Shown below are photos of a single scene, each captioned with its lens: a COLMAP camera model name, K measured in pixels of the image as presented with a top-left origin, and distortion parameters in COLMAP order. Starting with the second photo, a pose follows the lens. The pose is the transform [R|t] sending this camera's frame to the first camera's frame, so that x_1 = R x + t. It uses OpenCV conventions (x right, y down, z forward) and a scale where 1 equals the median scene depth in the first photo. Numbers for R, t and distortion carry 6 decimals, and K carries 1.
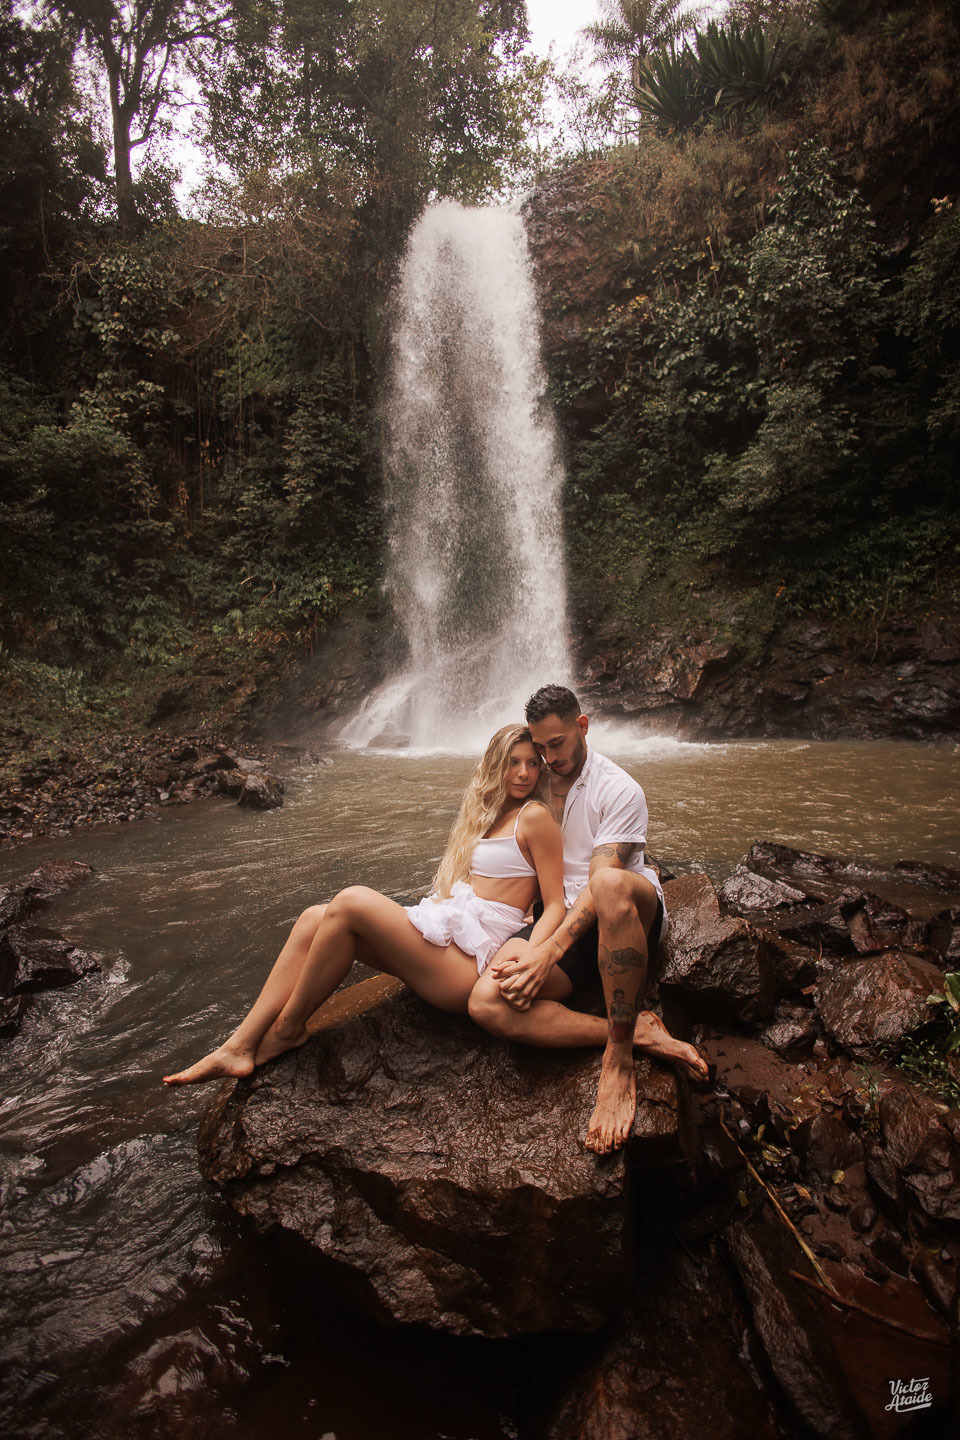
lens RADIAL K [[633.1, 0, 470.8], [0, 633.1, 711.9], [0, 0, 1]] dist [-0.068550, 0.009467]
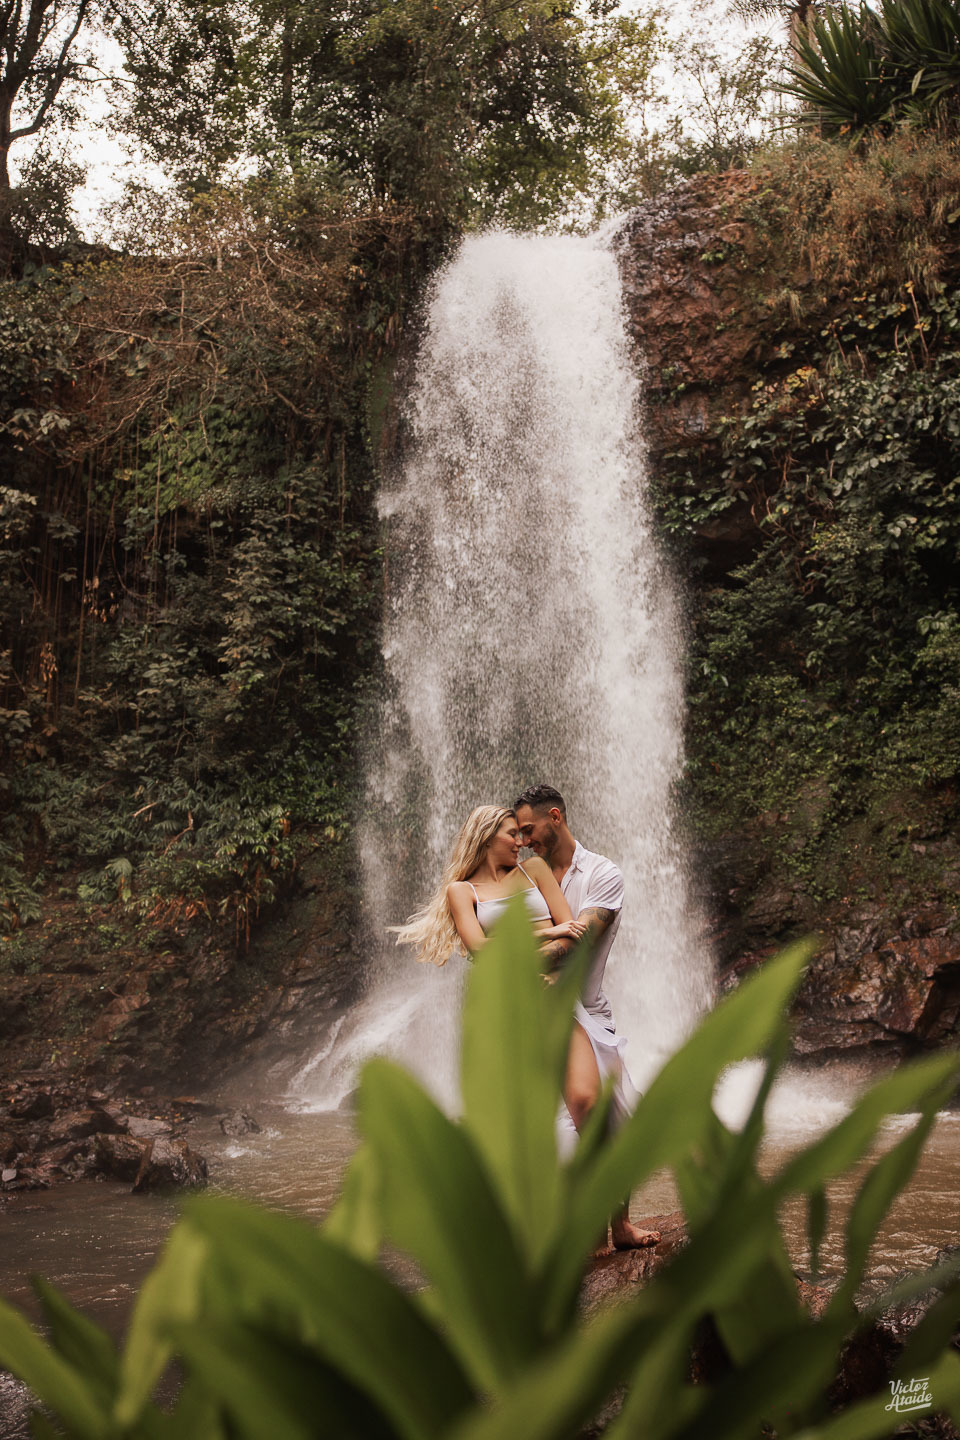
lens RADIAL K [[1231.3, 0, 481.1], [0, 1231.3, 730.5], [0, 0, 1]] dist [-0.014423, 0.022012]
pose [[0.999000, 0.012075, -0.043056, 0.005818], [-0.022790, 0.965898, -0.257917, 0.009030], [0.038473, 0.258640, 0.965207, -0.129937]]
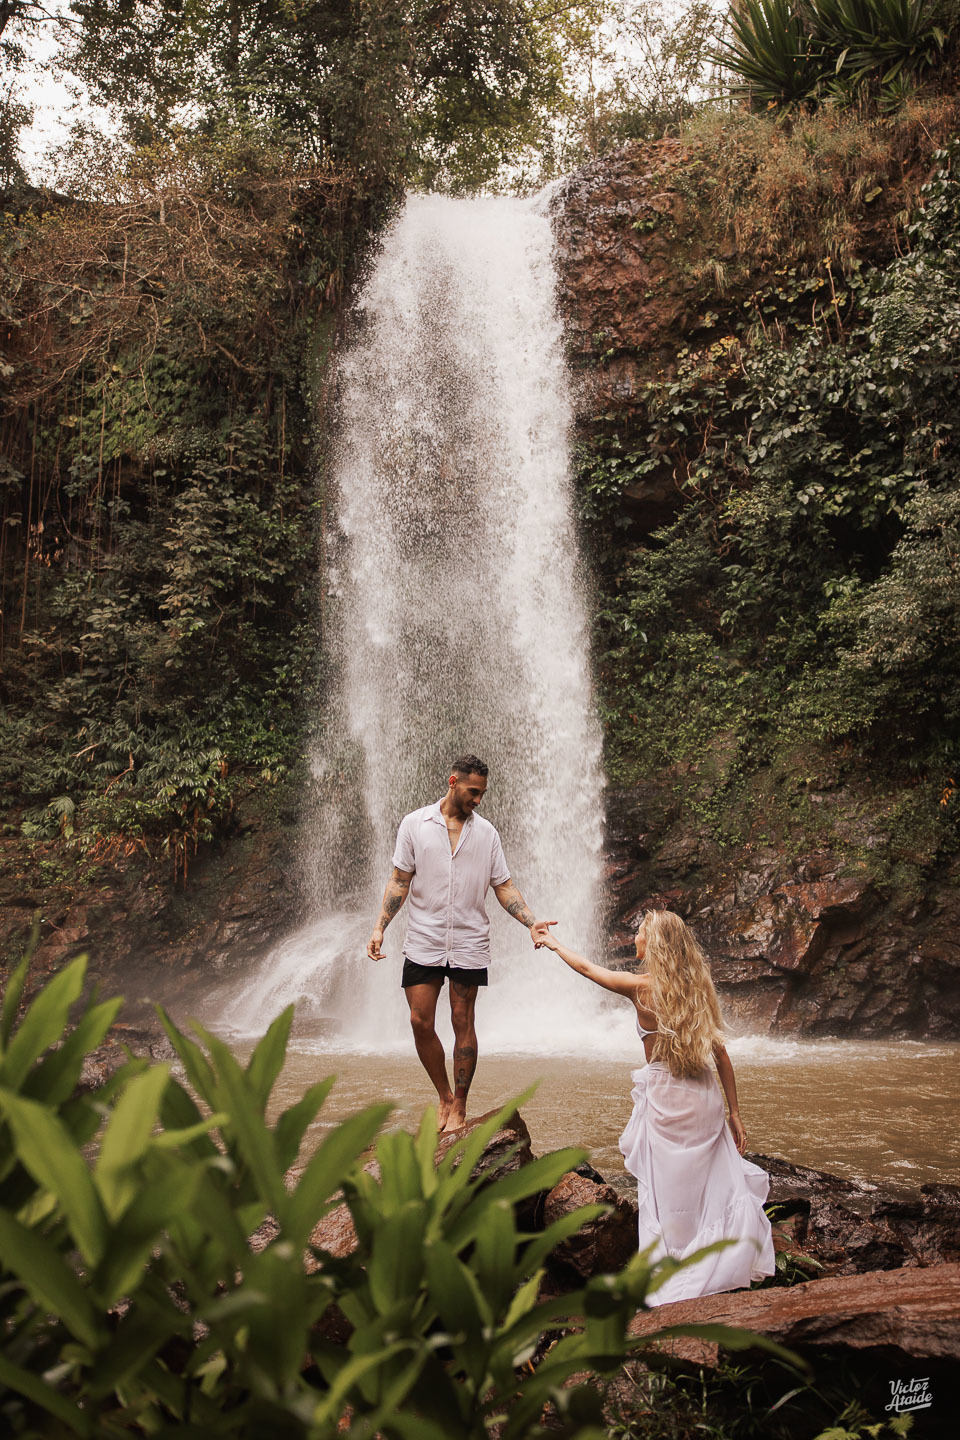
lens RADIAL K [[1231.3, 0, 494.1], [0, 1231.3, 724.3], [0, 0, 1]] dist [-0.014423, 0.022012]
pose [[0.999549, 0.029811, -0.003699, 0.045494], [-0.029917, 0.976780, -0.212147, 0.007734], [-0.002711, 0.212162, 0.977231, -0.191668]]
